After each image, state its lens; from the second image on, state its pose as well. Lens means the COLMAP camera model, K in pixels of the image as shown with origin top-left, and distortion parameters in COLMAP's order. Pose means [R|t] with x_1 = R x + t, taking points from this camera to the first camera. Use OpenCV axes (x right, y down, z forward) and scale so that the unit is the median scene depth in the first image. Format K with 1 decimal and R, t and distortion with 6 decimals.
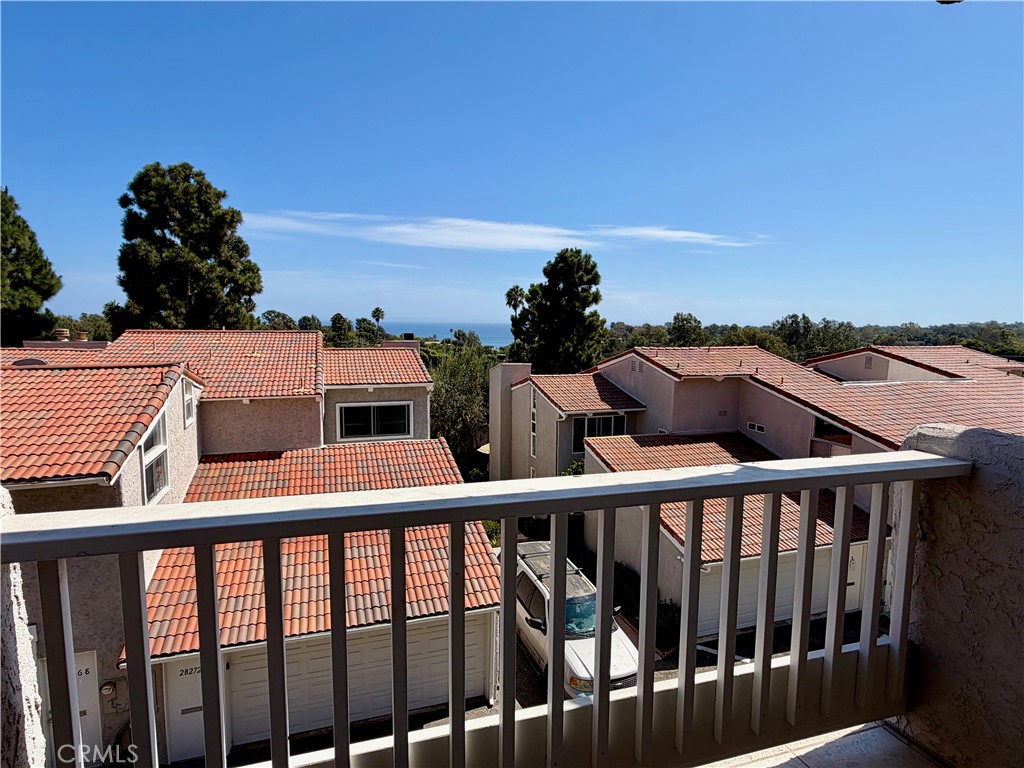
lens RADIAL K [[561.2, 0, 512.0], [0, 561.2, 384.0], [0, 0, 1]] dist [-0.001003, 0.002351]
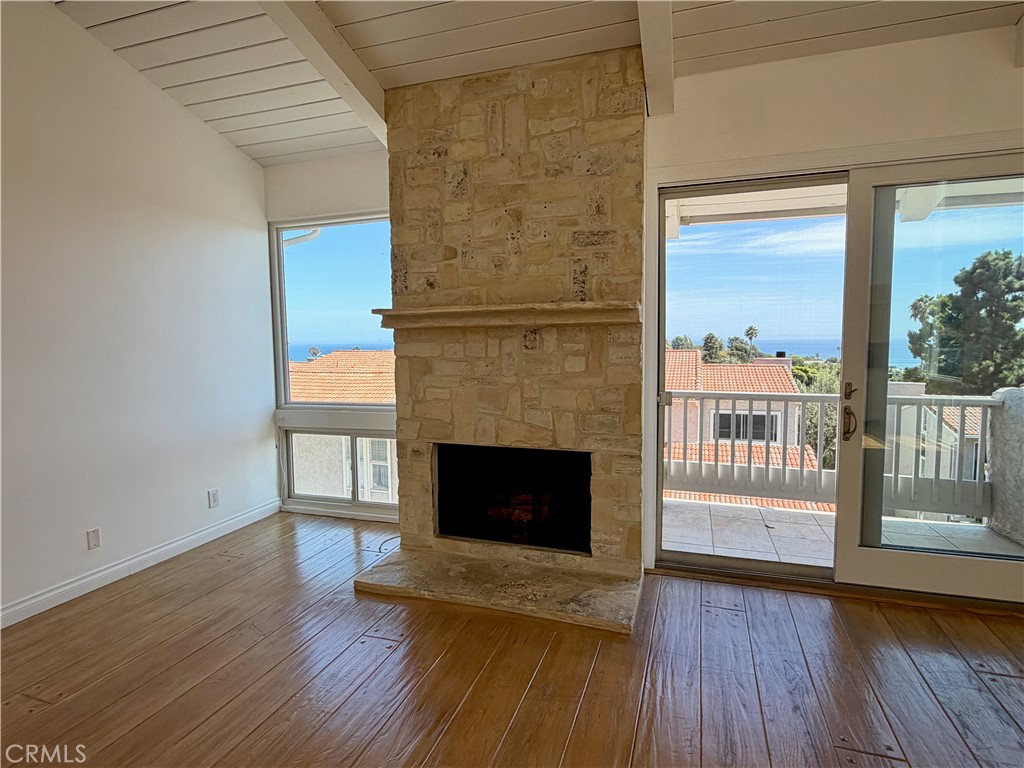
lens RADIAL K [[551.8, 0, 512.0], [0, 551.8, 384.0], [0, 0, 1]] dist [0.001870, 0.000112]
pose [[0.801437, 0.028131, -0.597417, 0.036070], [-0.047863, 0.998706, -0.017181, 0.014560], [0.596161, 0.042364, 0.801746, -0.150392]]
